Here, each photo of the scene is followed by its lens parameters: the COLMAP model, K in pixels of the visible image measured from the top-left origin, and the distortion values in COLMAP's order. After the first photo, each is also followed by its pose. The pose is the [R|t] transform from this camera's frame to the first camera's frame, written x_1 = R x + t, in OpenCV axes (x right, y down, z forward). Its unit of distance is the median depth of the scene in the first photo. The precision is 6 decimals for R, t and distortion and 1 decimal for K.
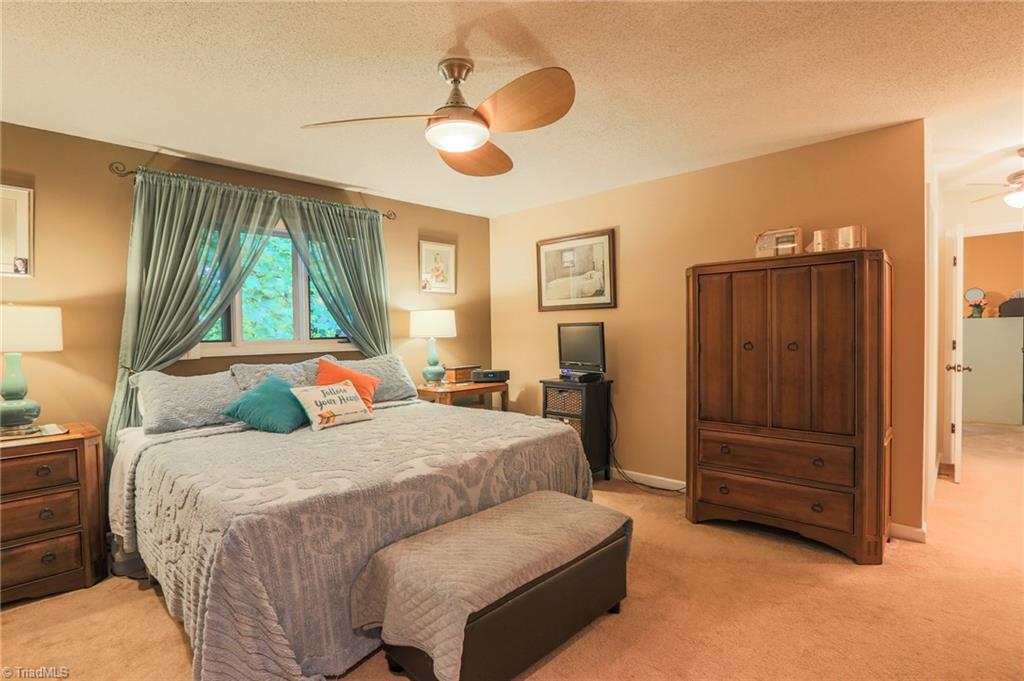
lens RADIAL K [[505.6, 0, 500.9], [0, 505.6, 340.3], [0, 0, 1]] dist [-0.068393, 0.037759]
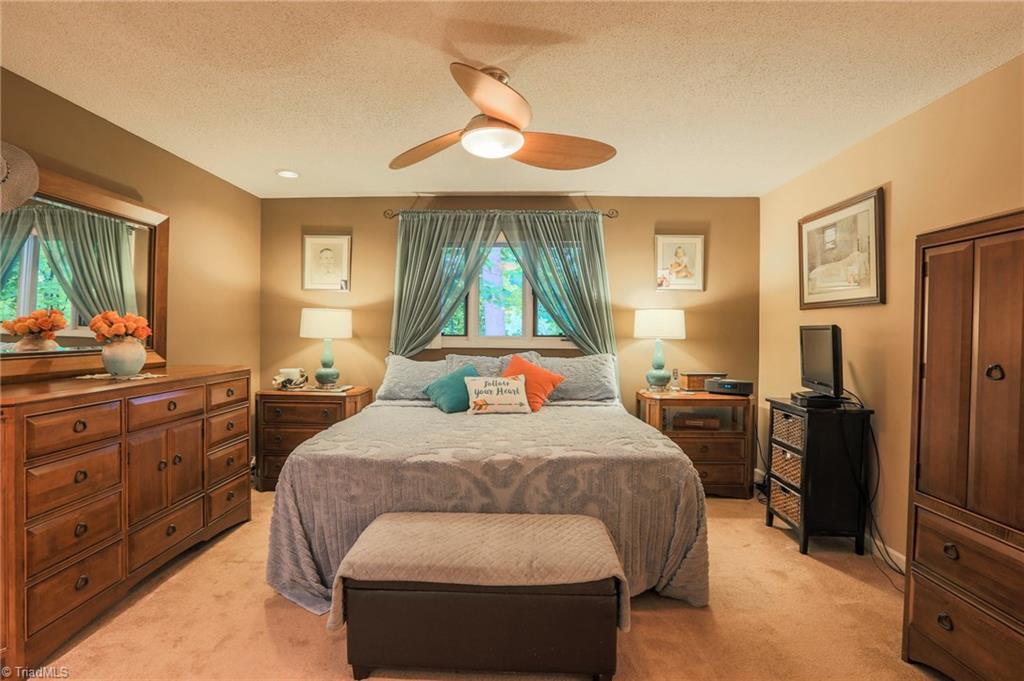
lens RADIAL K [[505.6, 0, 500.9], [0, 505.6, 340.3], [0, 0, 1]] dist [-0.068393, 0.037759]
pose [[0.672030, 0.036677, -0.739615, 0.431811], [-0.031860, 0.999280, 0.020604, -0.015592], [0.739838, 0.009718, 0.672715, 0.203952]]
